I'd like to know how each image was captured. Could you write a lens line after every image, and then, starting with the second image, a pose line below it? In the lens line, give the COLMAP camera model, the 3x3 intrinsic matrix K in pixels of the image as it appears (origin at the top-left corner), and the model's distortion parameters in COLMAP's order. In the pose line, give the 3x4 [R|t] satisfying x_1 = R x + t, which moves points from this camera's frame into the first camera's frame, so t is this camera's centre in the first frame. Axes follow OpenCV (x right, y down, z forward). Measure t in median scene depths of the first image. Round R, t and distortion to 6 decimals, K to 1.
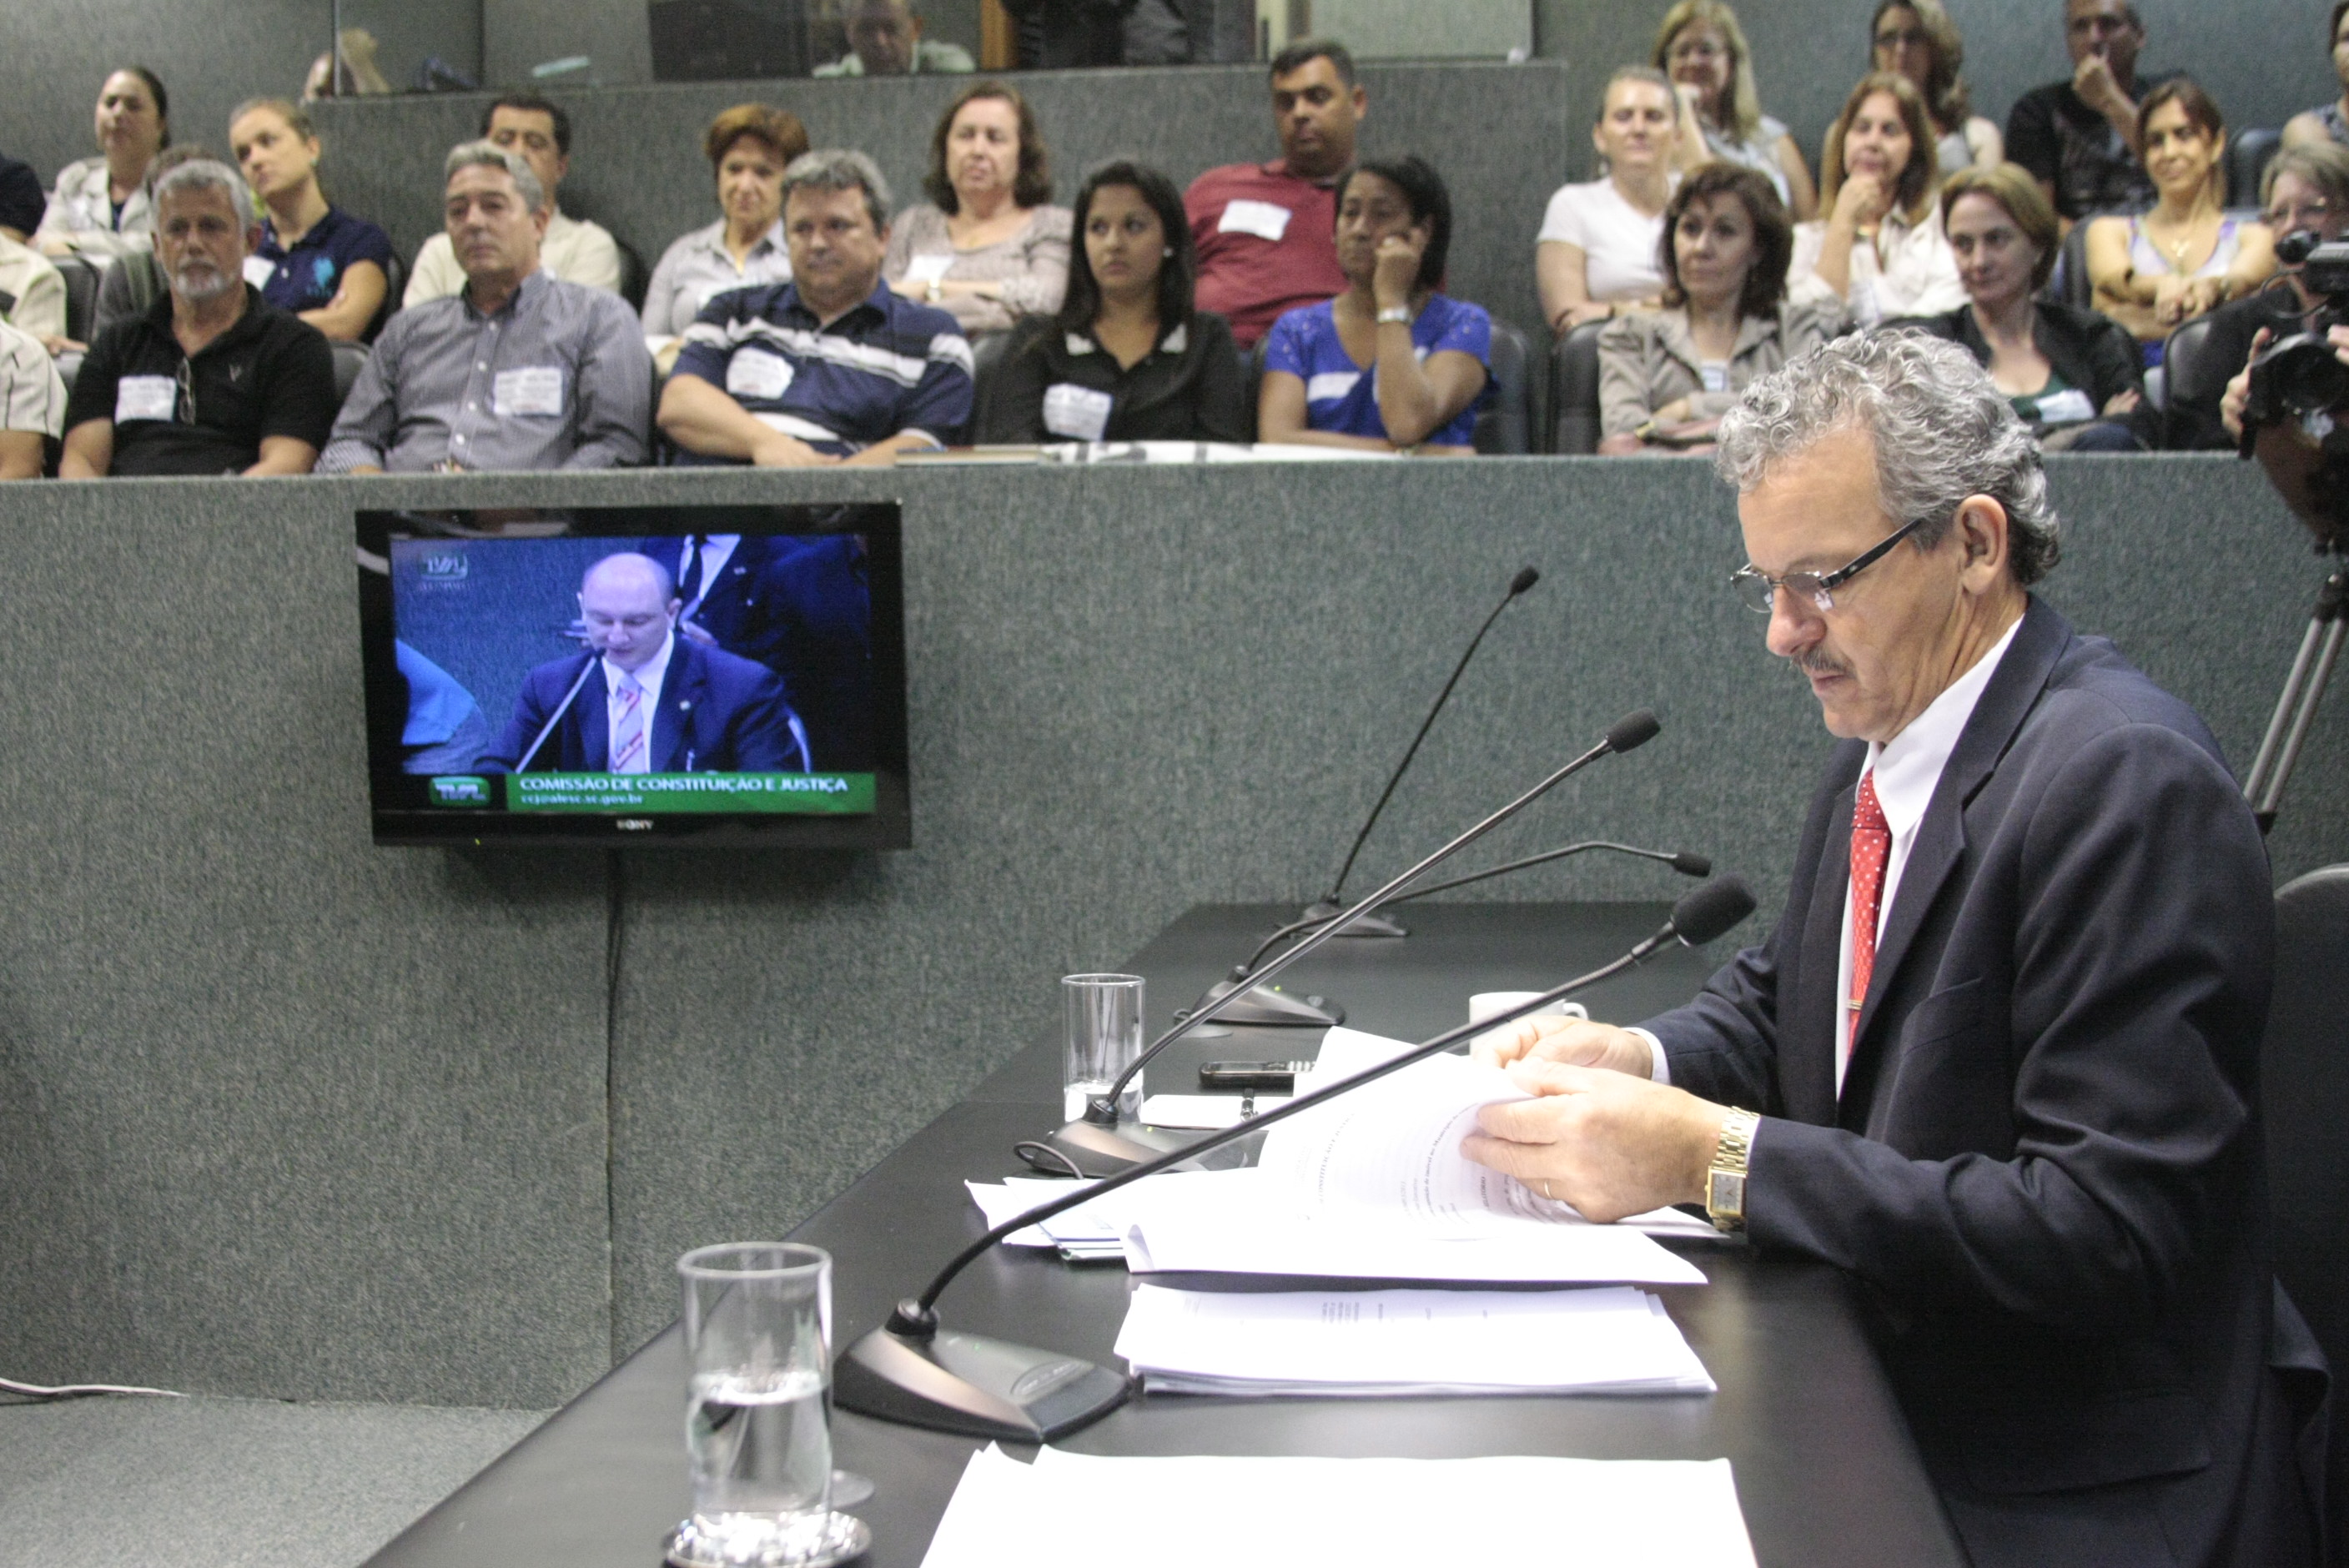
lens RADIAL K [[3096.4, 0, 1104.0], [0, 3096.4, 871.7], [0, 0, 1]] dist [-0.145812, 0.000000]
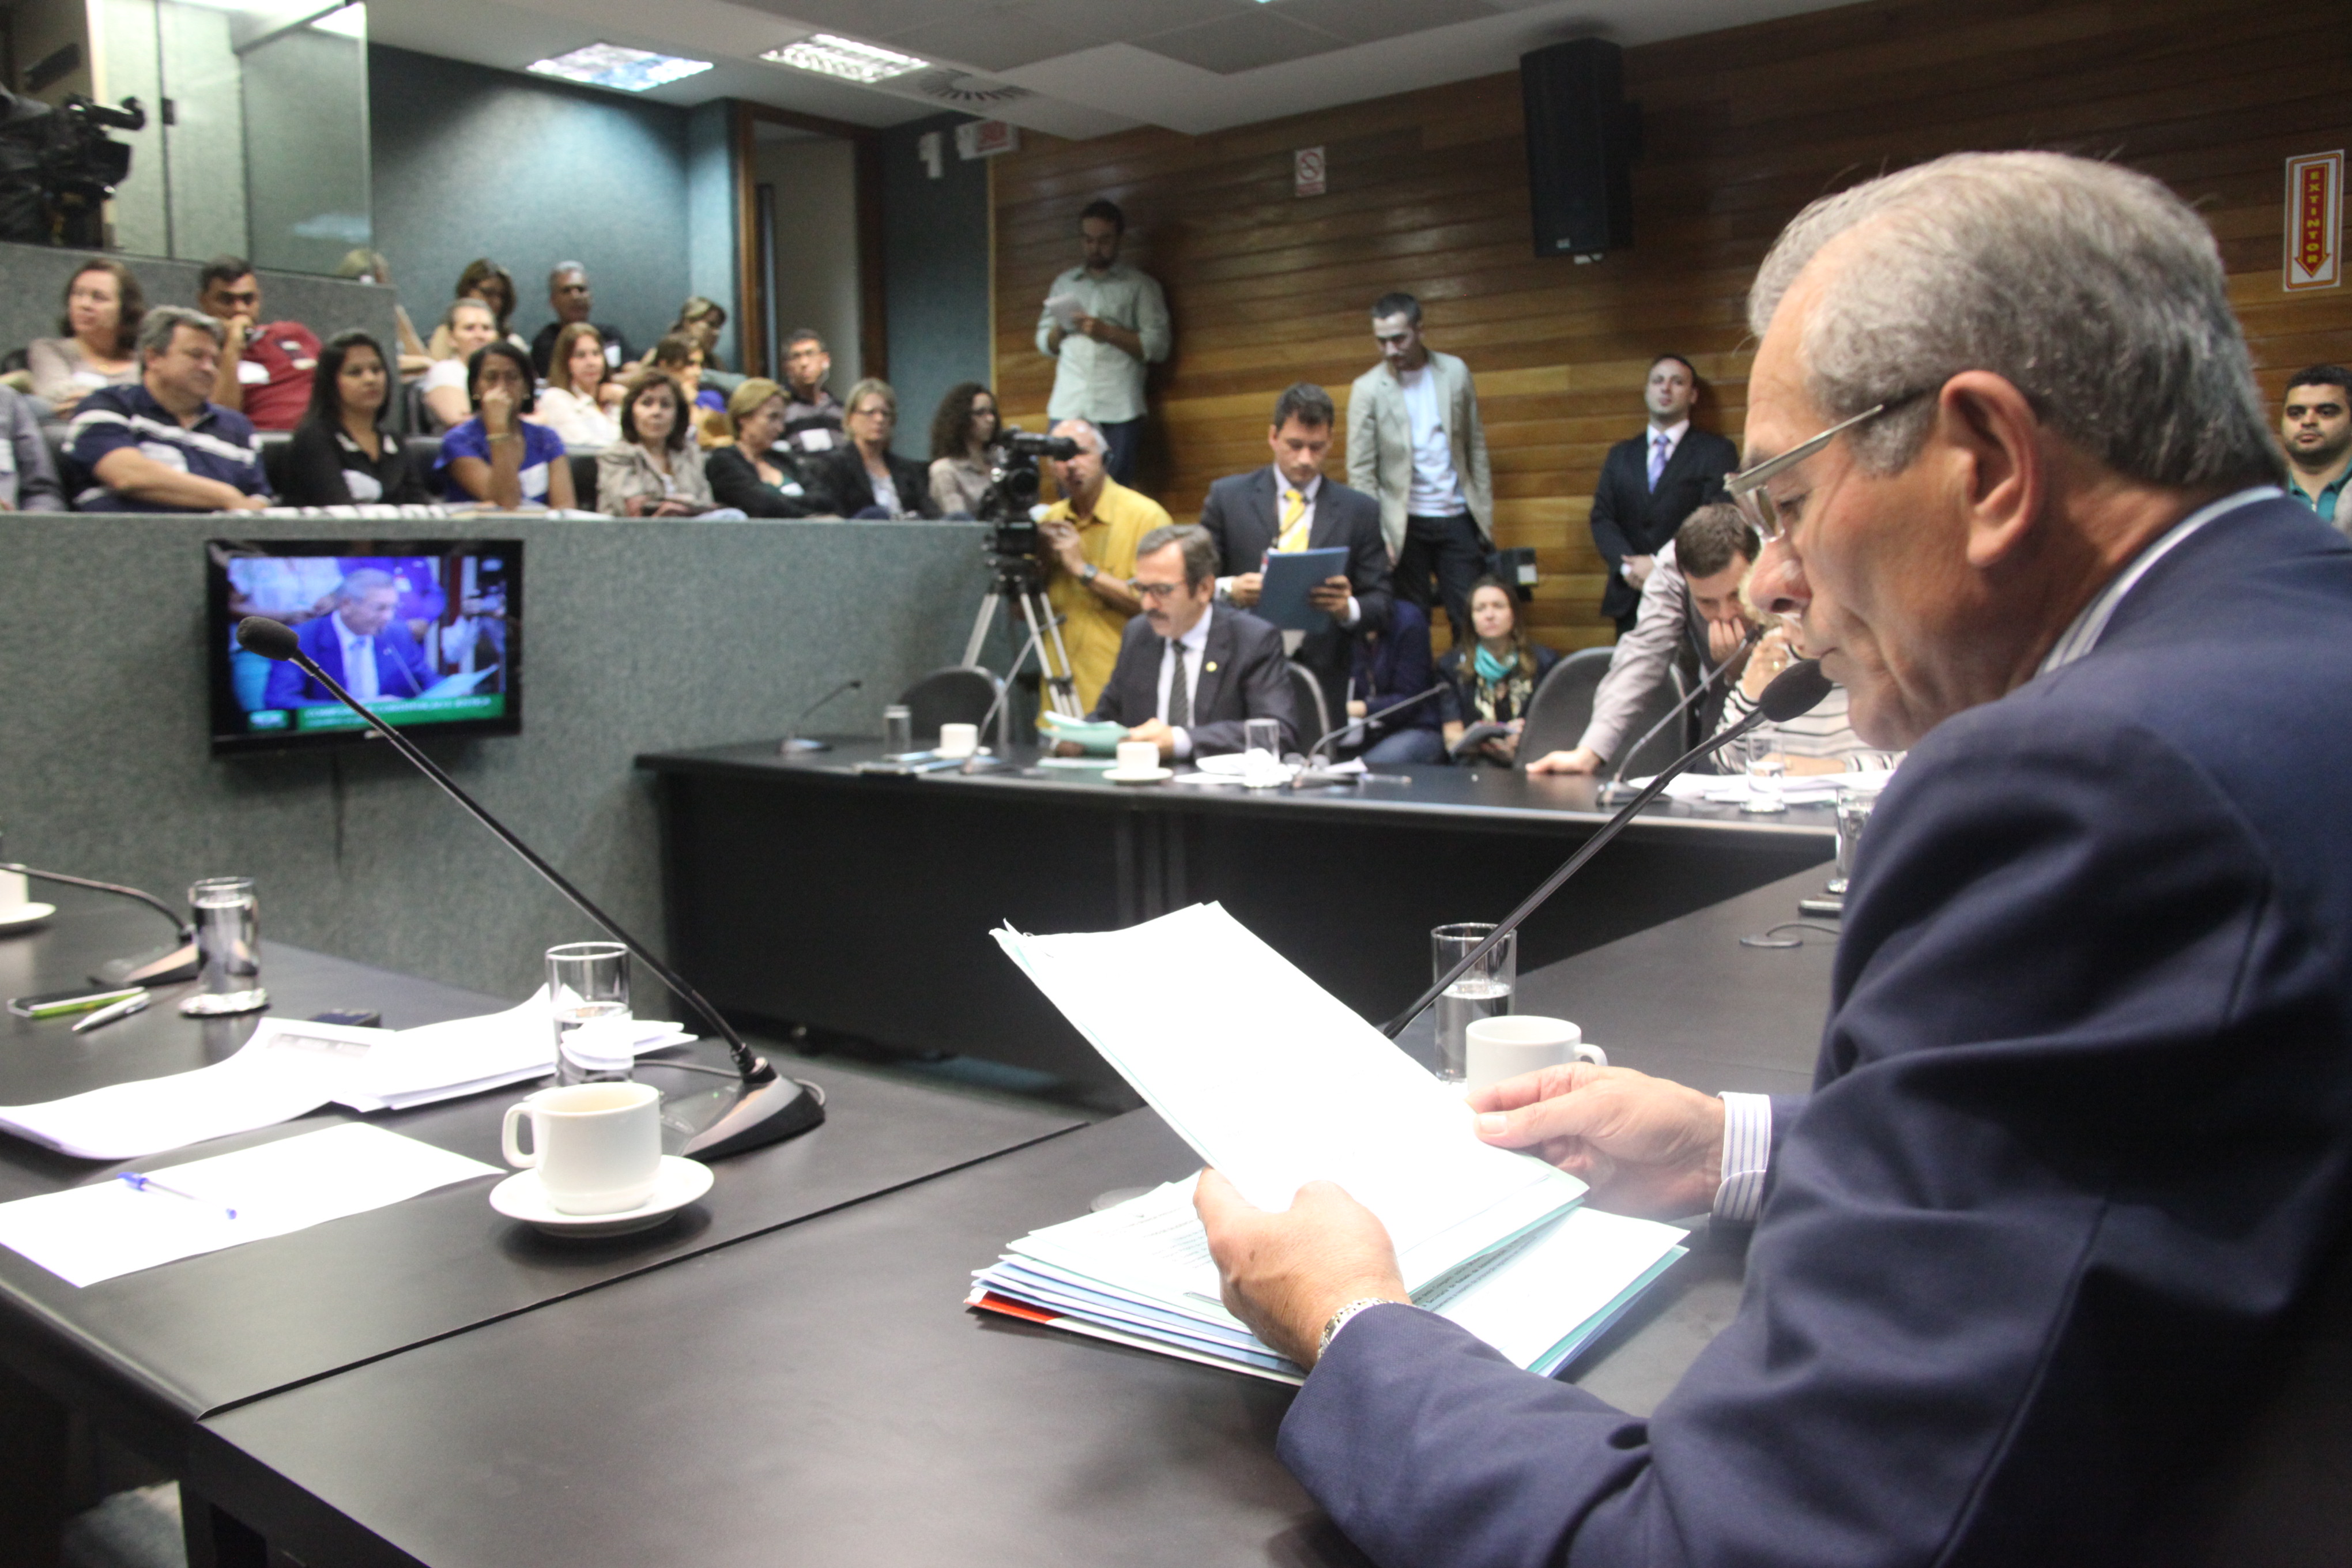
lens RADIAL K [[1914.1, 0, 1176.9], [0, 1914.1, 795.5], [0, 0, 1]] dist [-0.083879, 0.025533]
pose [[0.512397, -0.097597, 0.853185, -0.773242], [0.088404, 0.994237, 0.060639, -0.005627], [-0.854186, 0.044354, 0.518072, 0.115435]]
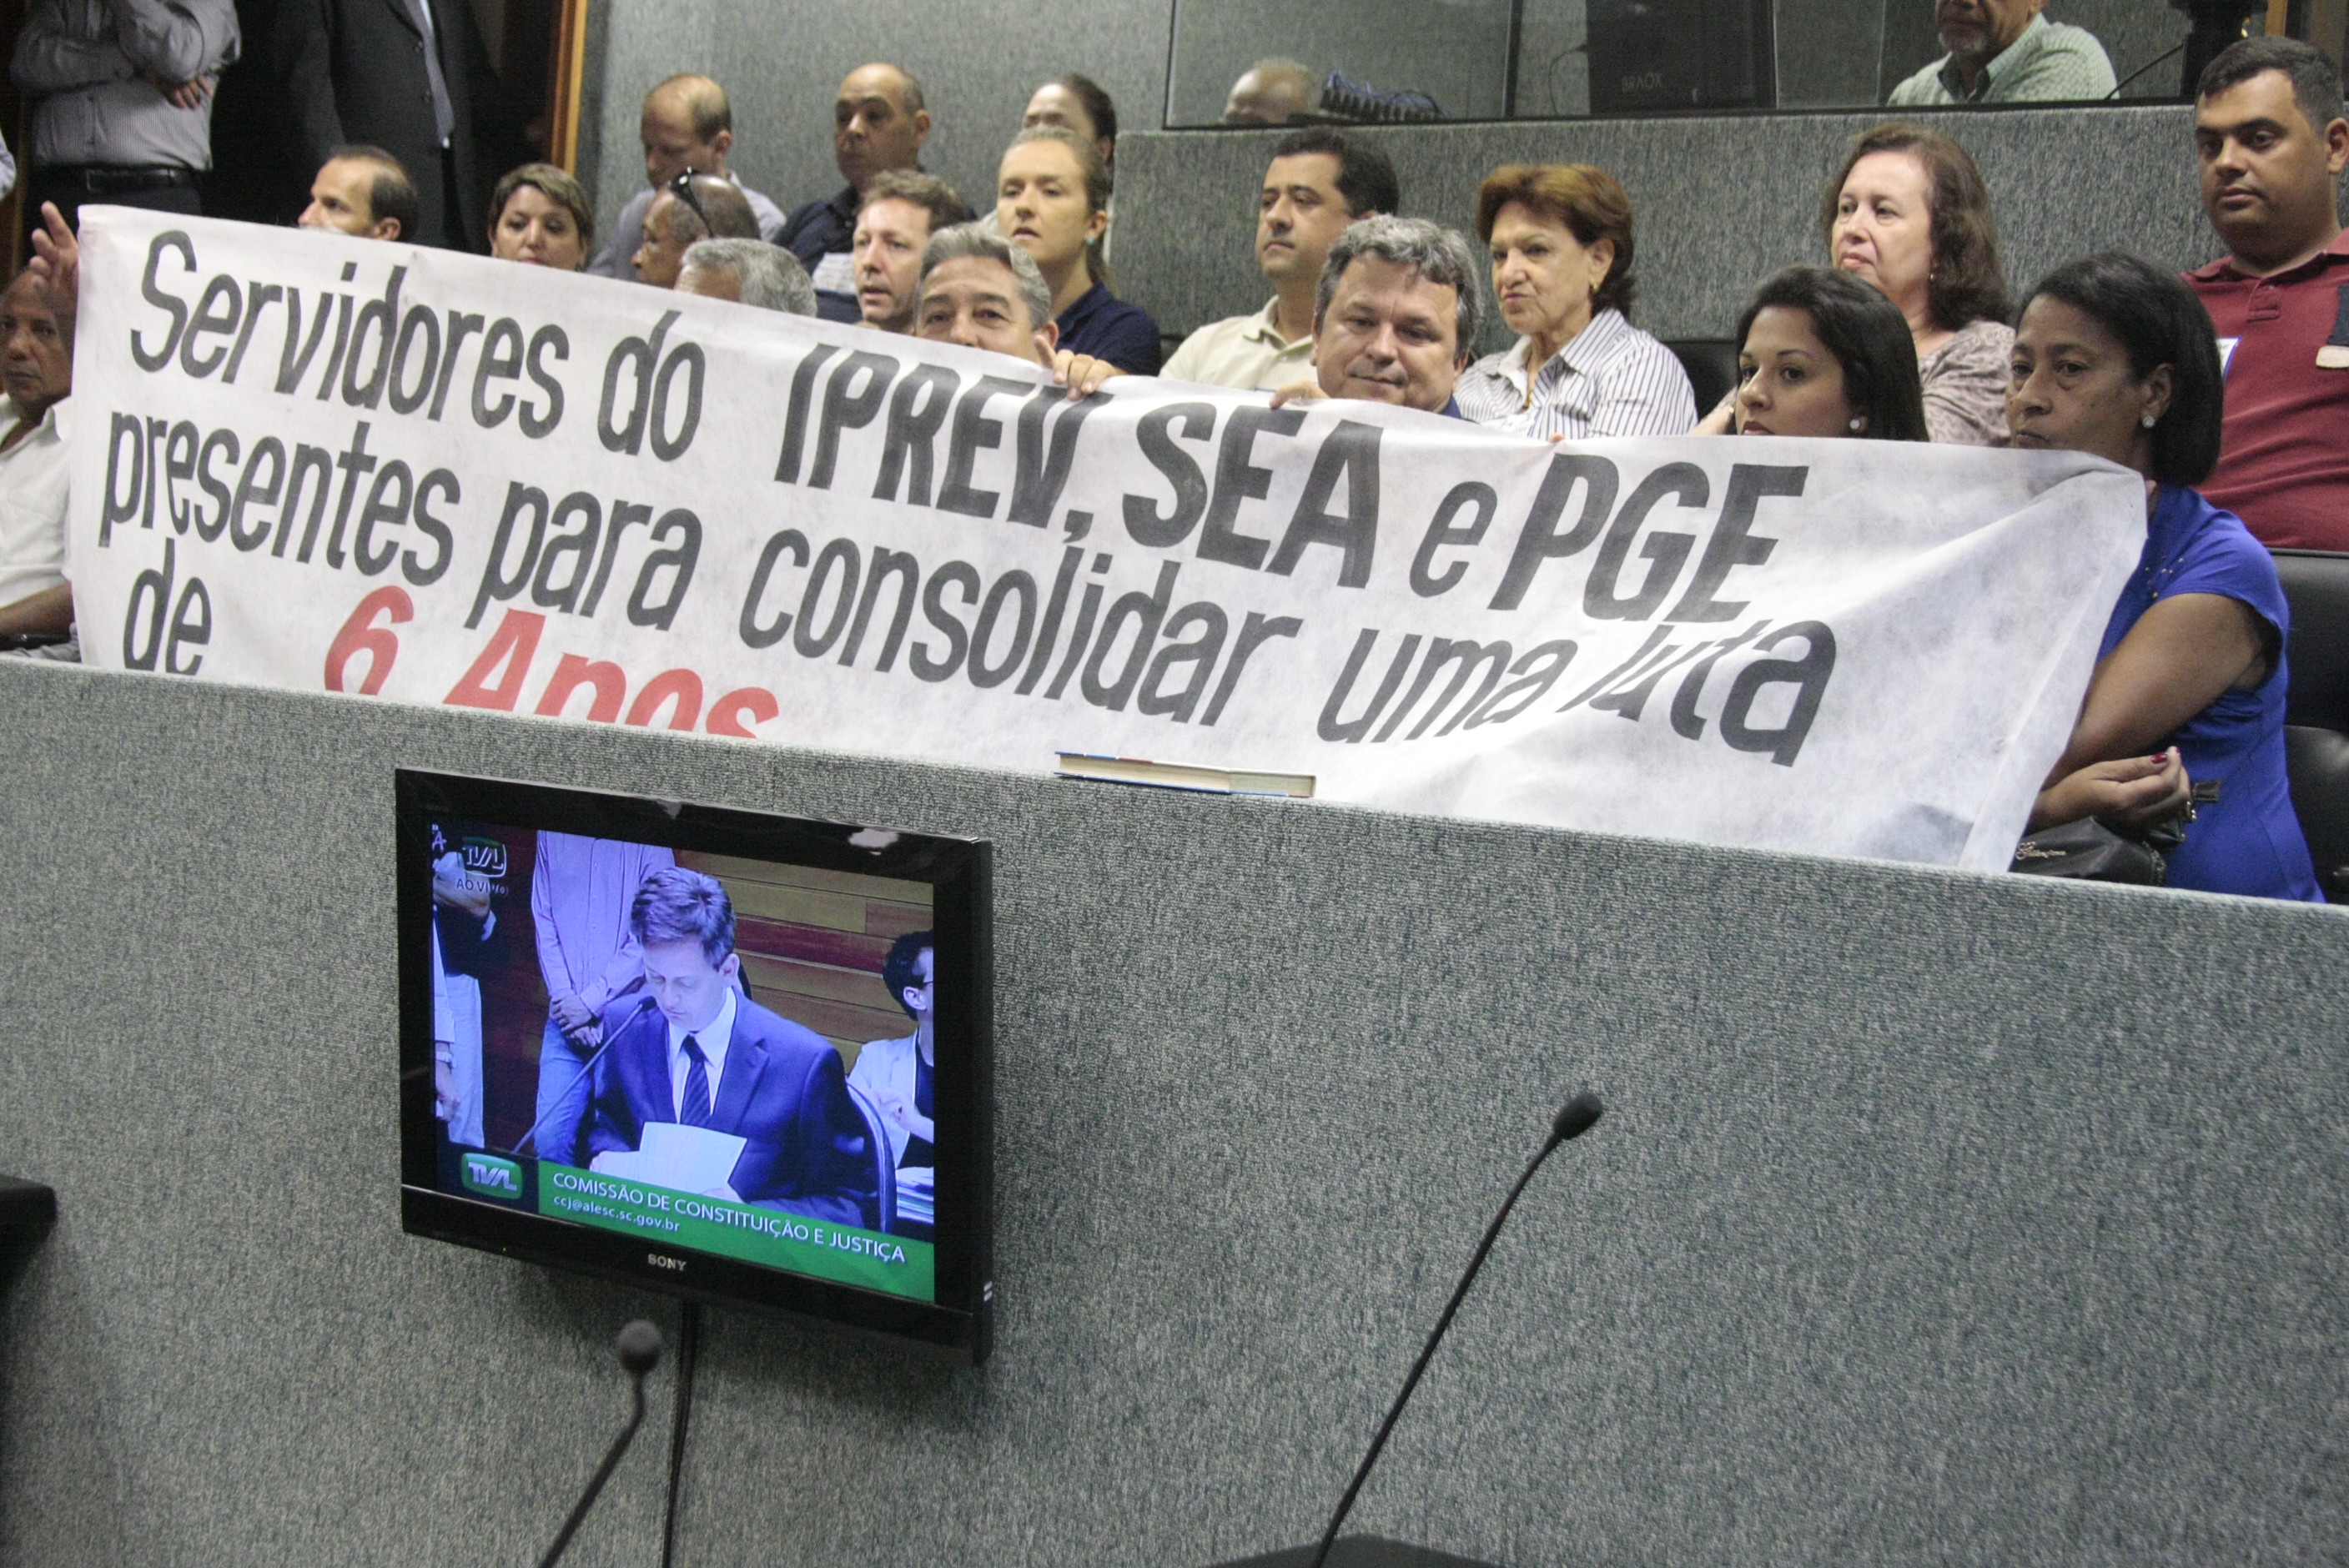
lens RADIAL K [[4057.6, 0, 1088.2], [0, 4057.6, 853.9], [0, 0, 1]] dist [-0.058561, 0.000000]
pose [[0.834677, 0.099653, -0.541648, 0.394782], [-0.120663, 0.992688, -0.003305, -0.110982], [0.537359, 0.068116, 0.840599, 0.280016]]
